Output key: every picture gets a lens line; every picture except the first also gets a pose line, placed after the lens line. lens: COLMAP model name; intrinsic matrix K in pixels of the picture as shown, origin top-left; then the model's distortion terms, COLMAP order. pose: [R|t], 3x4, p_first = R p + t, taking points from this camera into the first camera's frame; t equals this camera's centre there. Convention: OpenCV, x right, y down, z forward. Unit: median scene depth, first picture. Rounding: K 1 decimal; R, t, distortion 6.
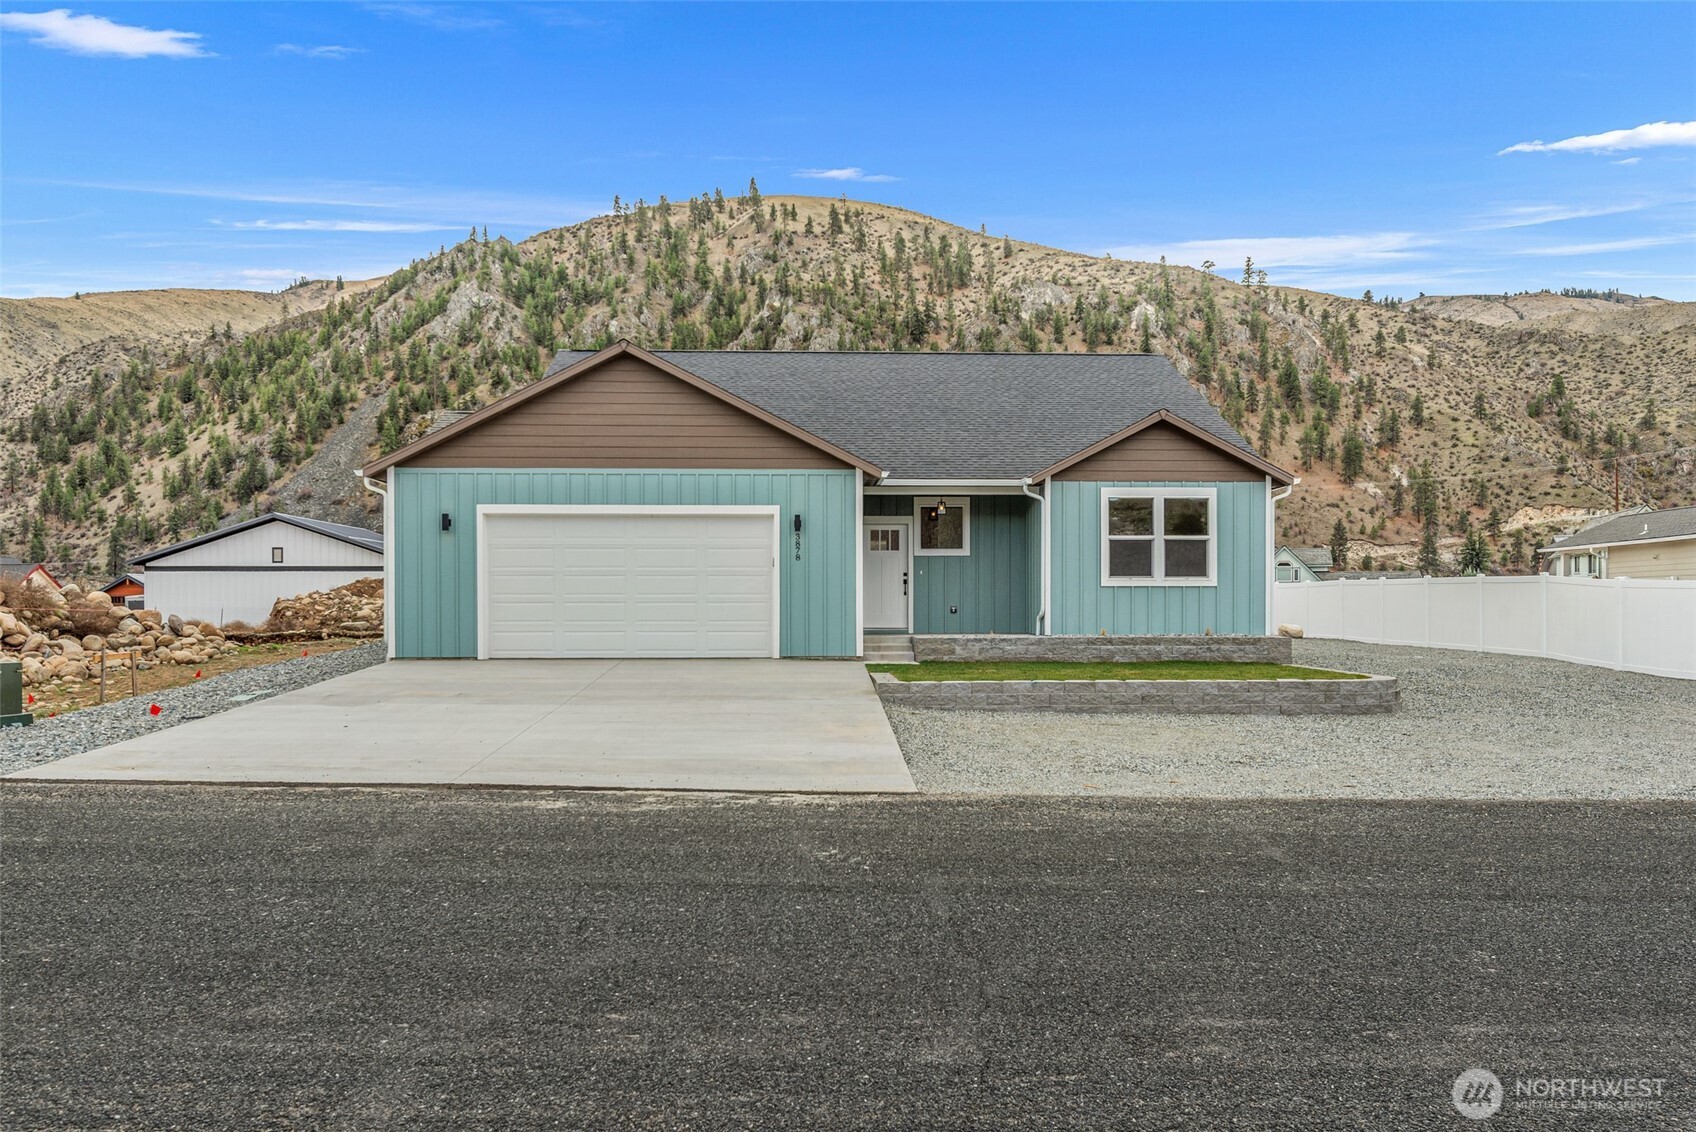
lens RADIAL K [[1269.6, 0, 897.9], [0, 1269.6, 605.5], [0, 0, 1]] dist [0.004714, -0.004358]
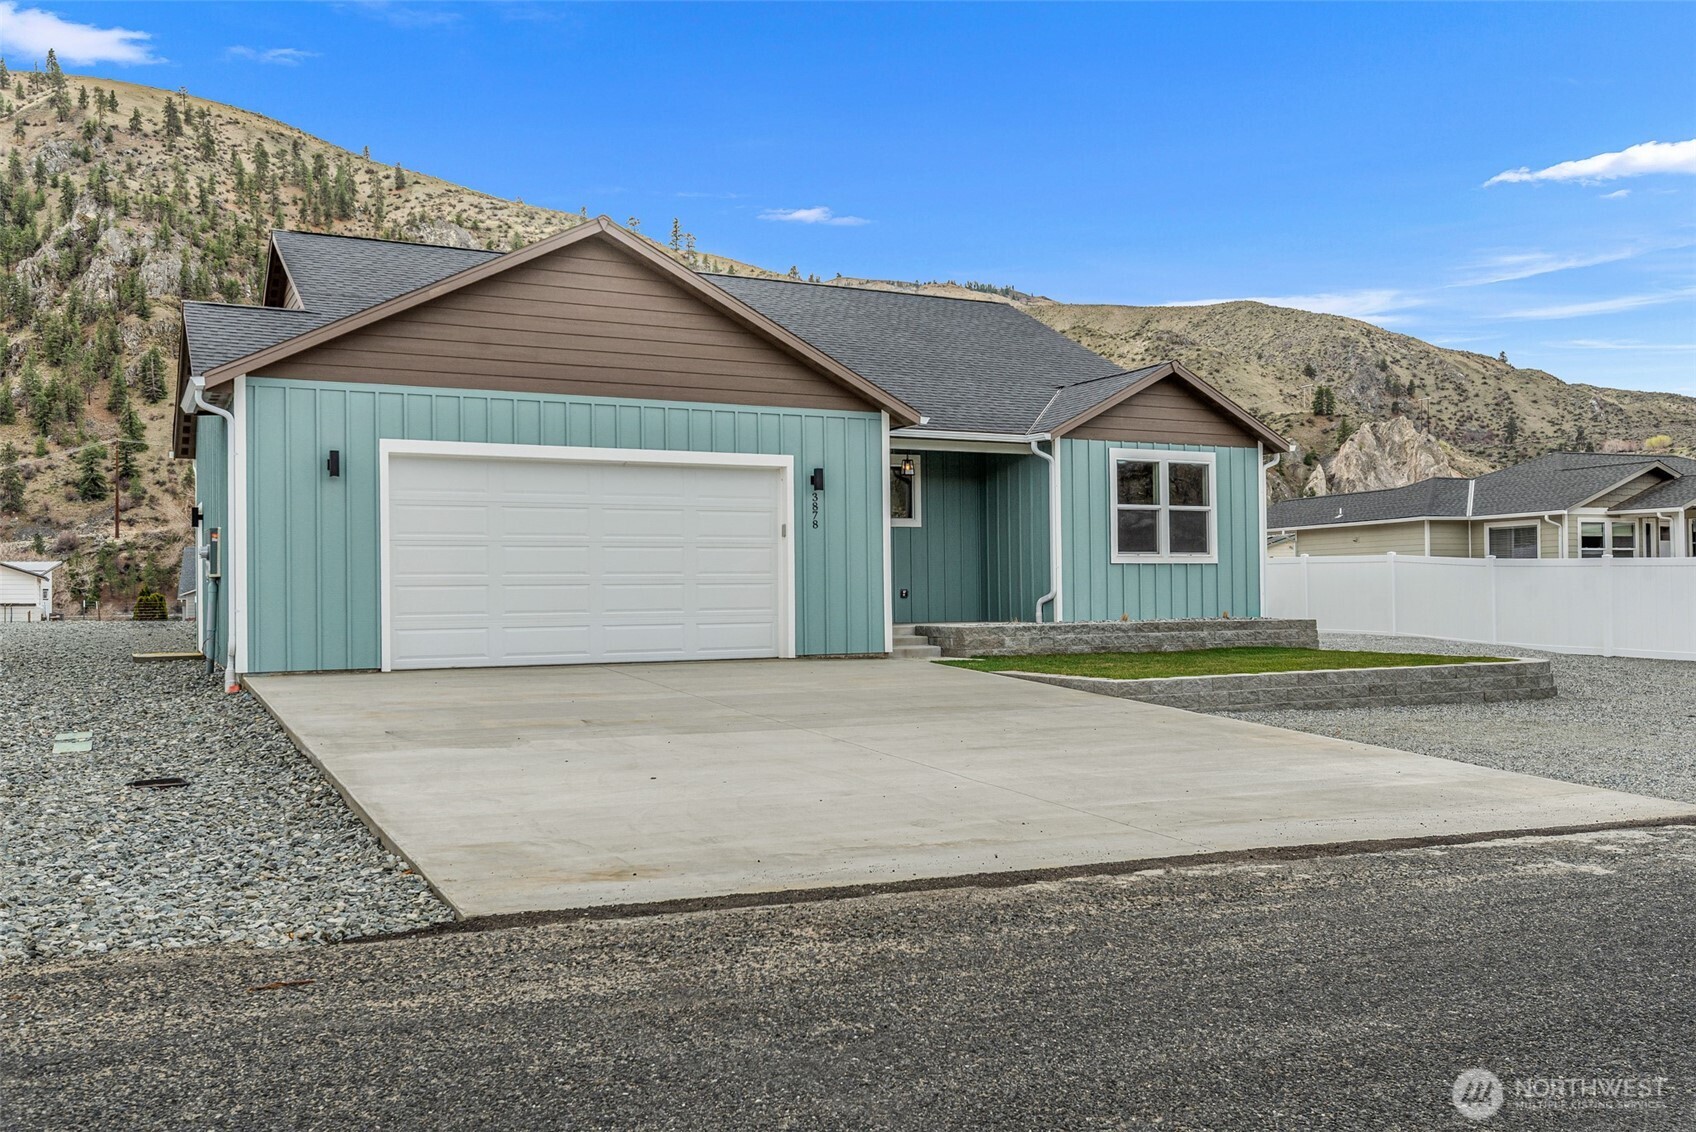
lens RADIAL K [[1413.8, 0, 911.2], [0, 1413.8, 571.6], [0, 0, 1]] dist [0.003504, -0.007423]
pose [[0.905603, -0.001951, 0.424121, -0.360174], [0.009623, 0.999827, -0.015949, 0.004138], [-0.424017, 0.018524, 0.905465, 0.192854]]
